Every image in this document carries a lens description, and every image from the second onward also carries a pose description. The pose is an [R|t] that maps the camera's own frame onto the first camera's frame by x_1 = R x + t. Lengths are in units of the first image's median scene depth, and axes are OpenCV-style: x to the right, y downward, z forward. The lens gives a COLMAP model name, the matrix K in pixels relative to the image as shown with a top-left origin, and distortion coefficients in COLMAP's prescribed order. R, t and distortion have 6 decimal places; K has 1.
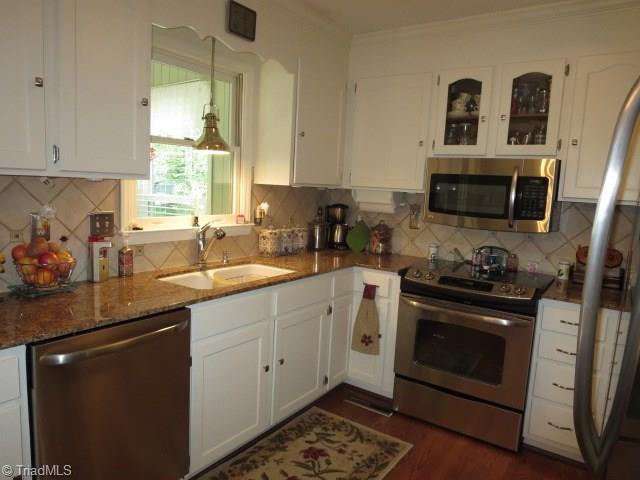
lens RADIAL K [[448.9, 0, 316.8], [0, 448.9, 242.5], [0, 0, 1]] dist [-0.027901, 0.006152]
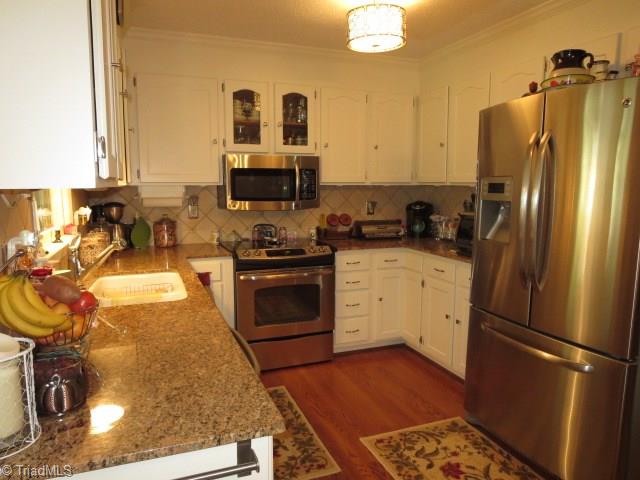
lens RADIAL K [[448.9, 0, 316.8], [0, 448.9, 242.5], [0, 0, 1]] dist [-0.027901, 0.006152]
pose [[0.559479, -0.159524, 0.813348, -0.651525], [0.133480, 0.985836, 0.101538, -0.055648], [-0.818026, 0.051757, 0.572848, 0.169166]]
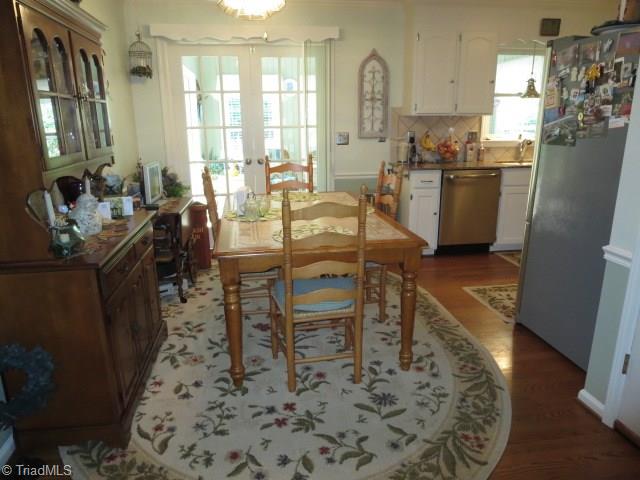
lens RADIAL K [[448.9, 0, 316.8], [0, 448.9, 242.5], [0, 0, 1]] dist [-0.027901, 0.006152]
pose [[0.685308, 0.137292, -0.715195, 0.546497], [-0.048685, 0.988509, 0.143109, 0.164696], [0.726624, -0.063255, 0.684117, -0.939576]]
